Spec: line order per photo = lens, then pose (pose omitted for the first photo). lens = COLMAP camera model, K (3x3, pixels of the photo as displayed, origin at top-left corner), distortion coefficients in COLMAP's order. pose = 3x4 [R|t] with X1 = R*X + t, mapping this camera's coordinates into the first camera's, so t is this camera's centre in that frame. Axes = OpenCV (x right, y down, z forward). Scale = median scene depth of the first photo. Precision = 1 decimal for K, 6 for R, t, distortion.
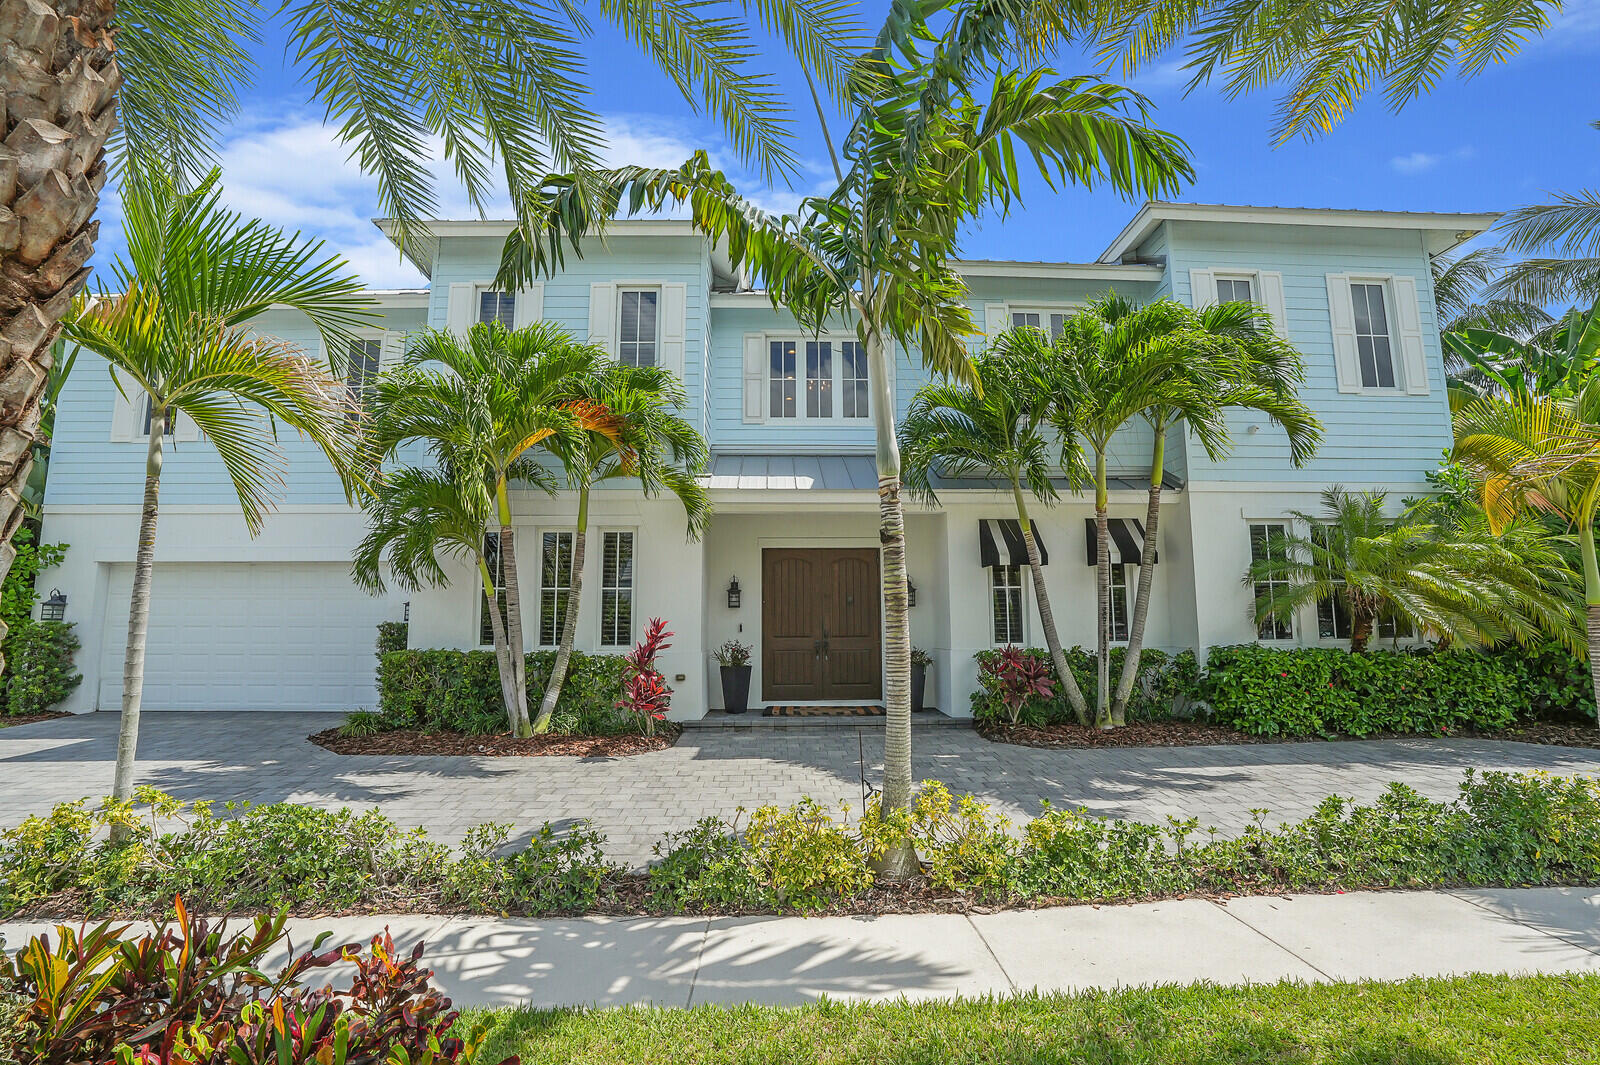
lens RADIAL K [[758.6, 0, 800.0], [0, 758.6, 532.5], [0, 0, 1]] dist [-0.076196, 0.027576]
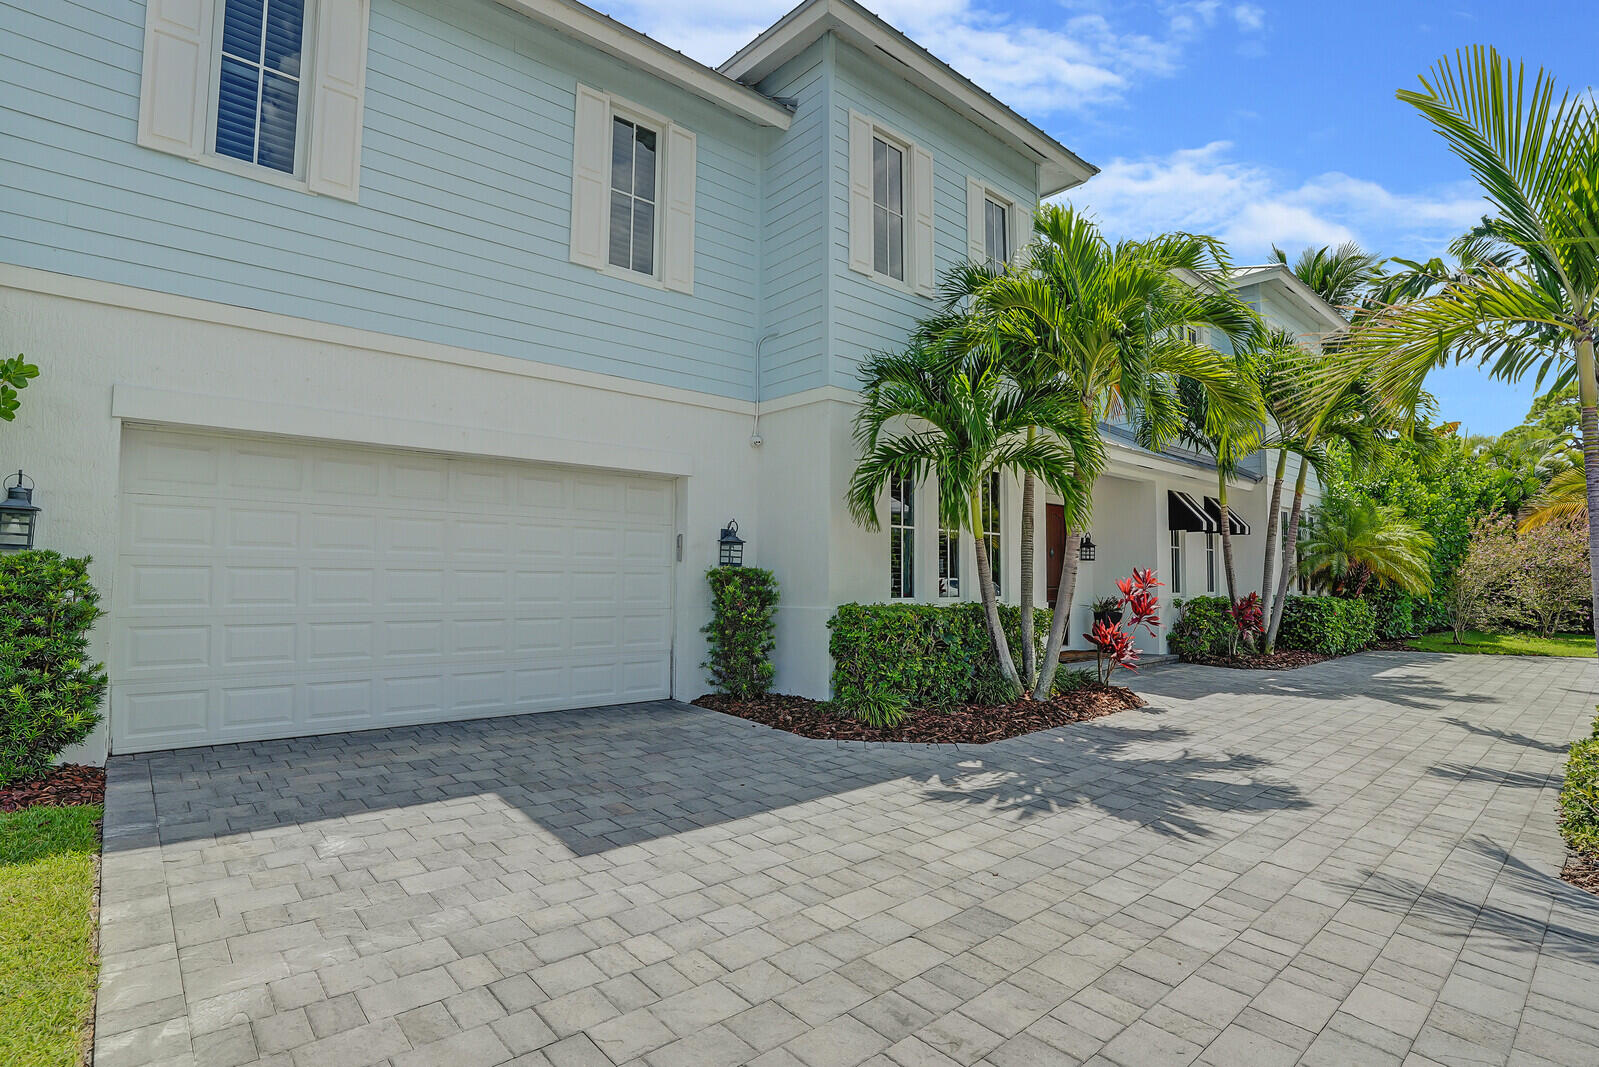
lens RADIAL K [[758.2, 0, 799.5], [0, 758.2, 533.5], [0, 0, 1]] dist [-0.076196, 0.027576]
pose [[0.771515, 0.055650, 0.633773, -0.912139], [-0.086850, 0.996054, 0.018266, 0.068910], [-0.630256, -0.069136, 0.773303, 0.375163]]
